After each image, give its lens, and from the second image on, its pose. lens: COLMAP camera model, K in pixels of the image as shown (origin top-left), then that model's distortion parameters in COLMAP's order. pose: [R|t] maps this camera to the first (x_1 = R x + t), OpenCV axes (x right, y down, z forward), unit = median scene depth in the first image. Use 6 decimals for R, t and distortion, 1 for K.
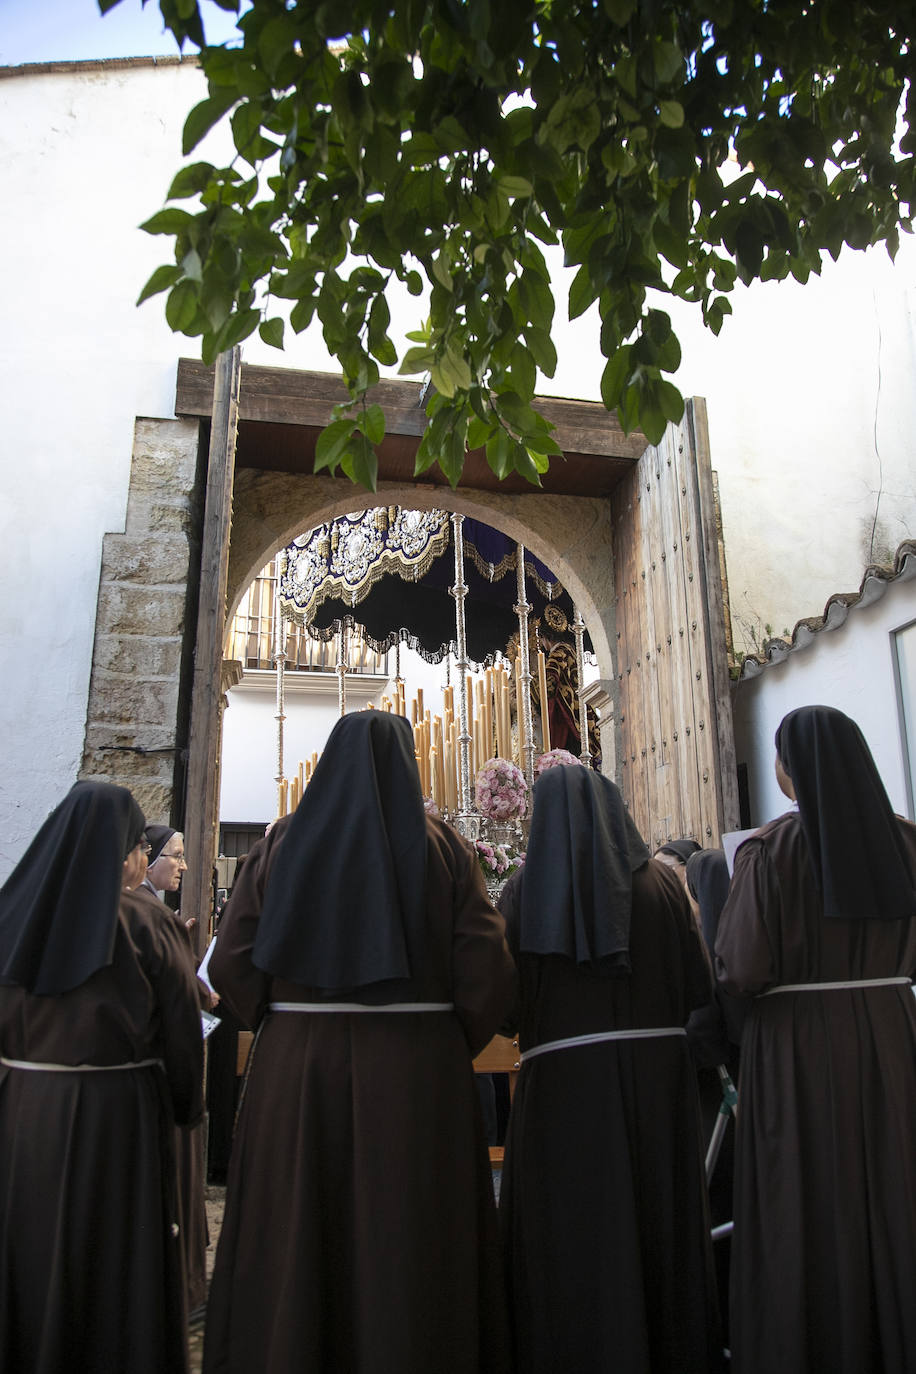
lens RADIAL K [[972.5, 0, 458.0], [0, 972.5, 687.0], [0, 0, 1]] dist [-0.129831, 0.072261]
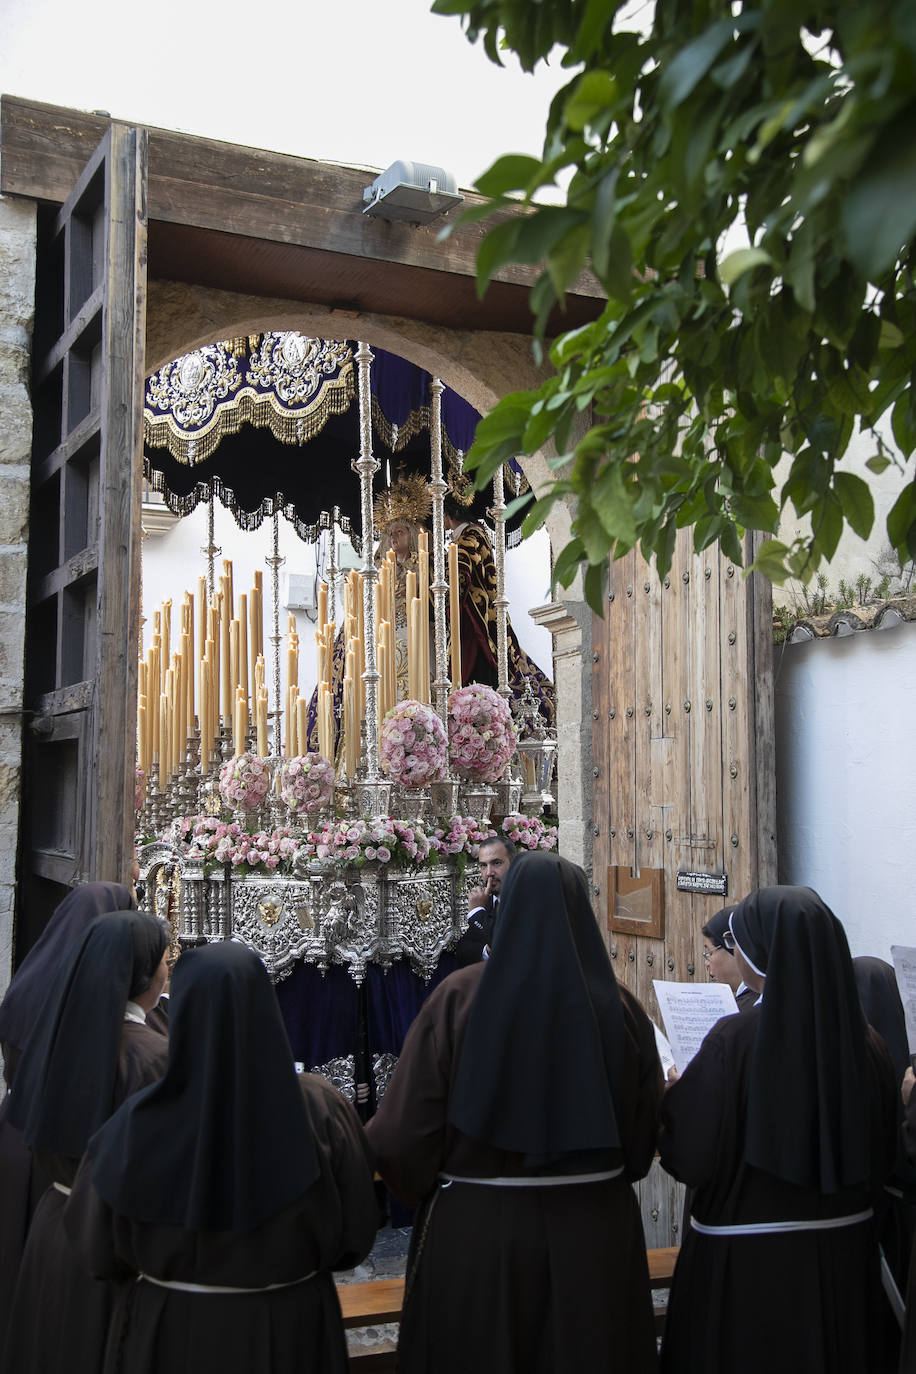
lens RADIAL K [[1426.6, 0, 458.0], [0, 1426.6, 687.0], [0, 0, 1]] dist [0.019160, 0.015515]
pose [[0.977662, 0.029187, 0.208147, -0.189764], [-0.064486, 0.984203, 0.164880, -0.138122], [-0.200047, -0.174619, 0.964100, -0.066807]]
